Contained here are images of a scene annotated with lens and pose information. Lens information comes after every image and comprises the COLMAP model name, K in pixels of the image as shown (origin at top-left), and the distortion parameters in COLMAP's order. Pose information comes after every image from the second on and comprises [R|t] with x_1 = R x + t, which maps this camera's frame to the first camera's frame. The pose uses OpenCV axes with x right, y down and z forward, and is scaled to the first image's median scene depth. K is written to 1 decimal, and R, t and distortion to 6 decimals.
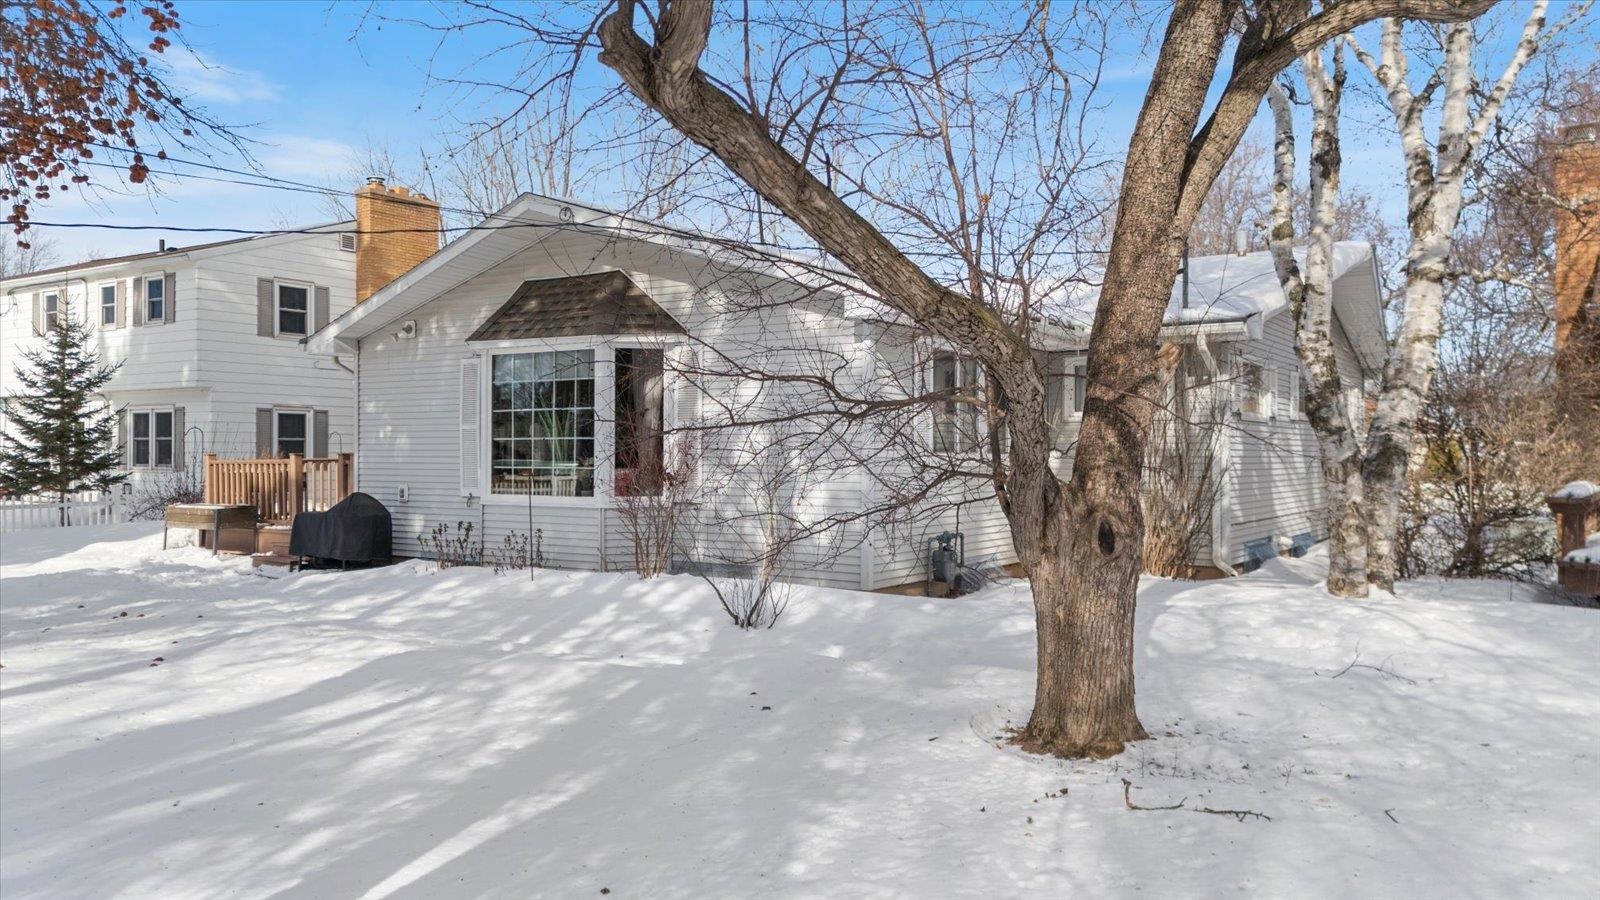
lens RADIAL K [[1240.4, 0, 800.6], [0, 1240.4, 473.5], [0, 0, 1]] dist [0.162520, 0.000911]
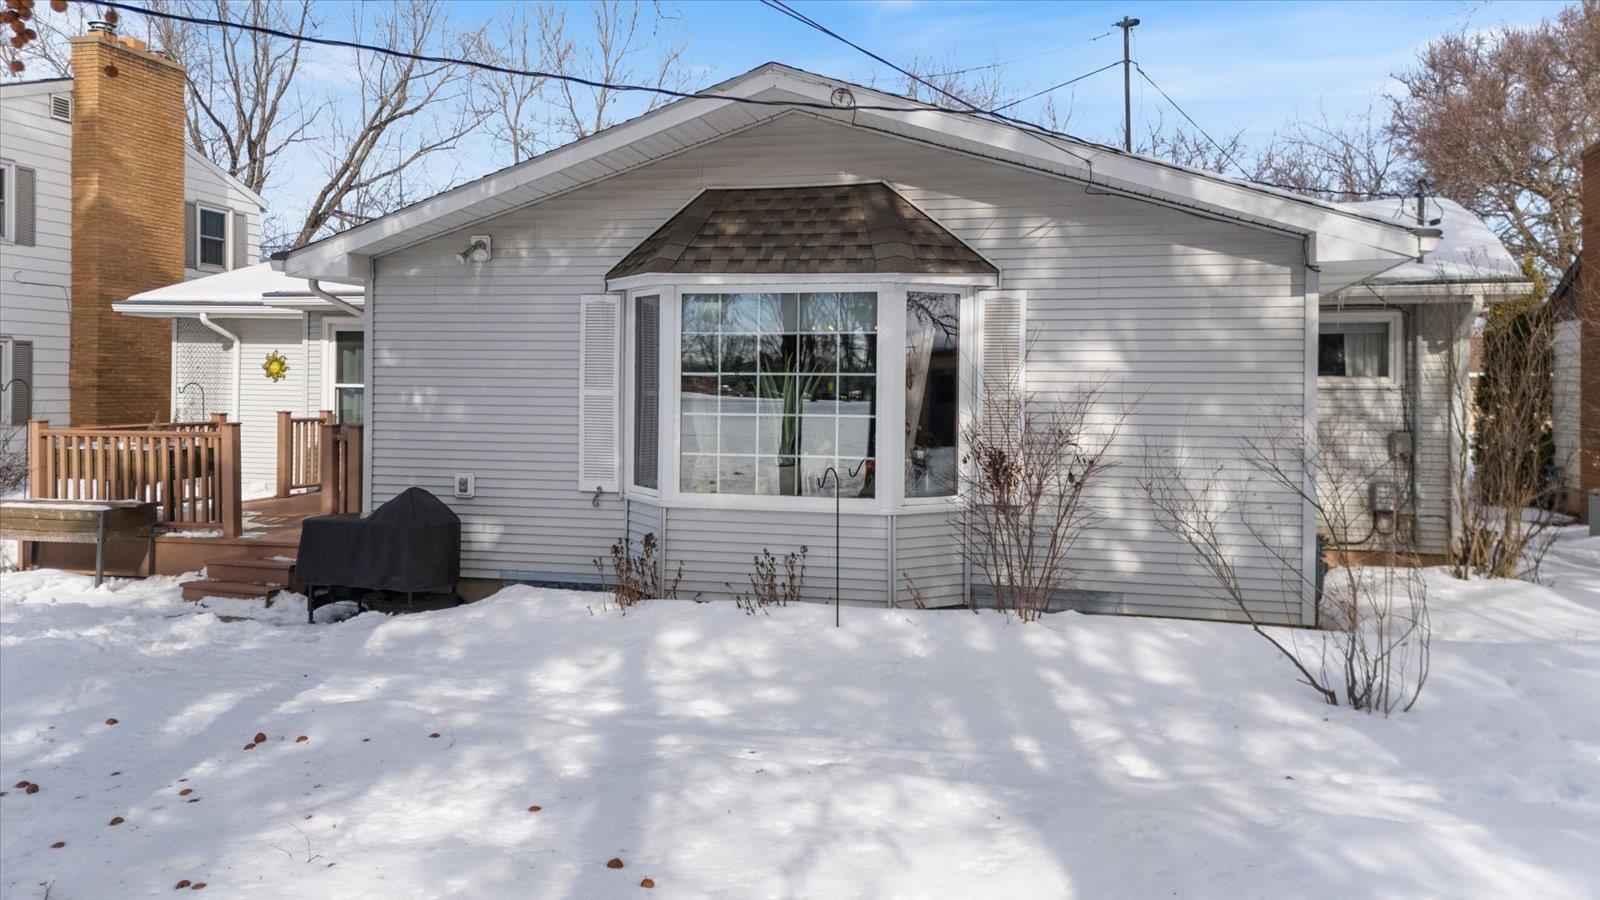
lens RADIAL K [[1195.4, 0, 798.5], [0, 1195.4, 428.0], [0, 0, 1]] dist [0.104671, 0.000715]
pose [[0.931611, -0.007268, 0.363384, -0.401546], [-0.001948, 0.999686, 0.024988, -0.034228], [-0.363452, -0.023988, 0.931304, 0.332534]]
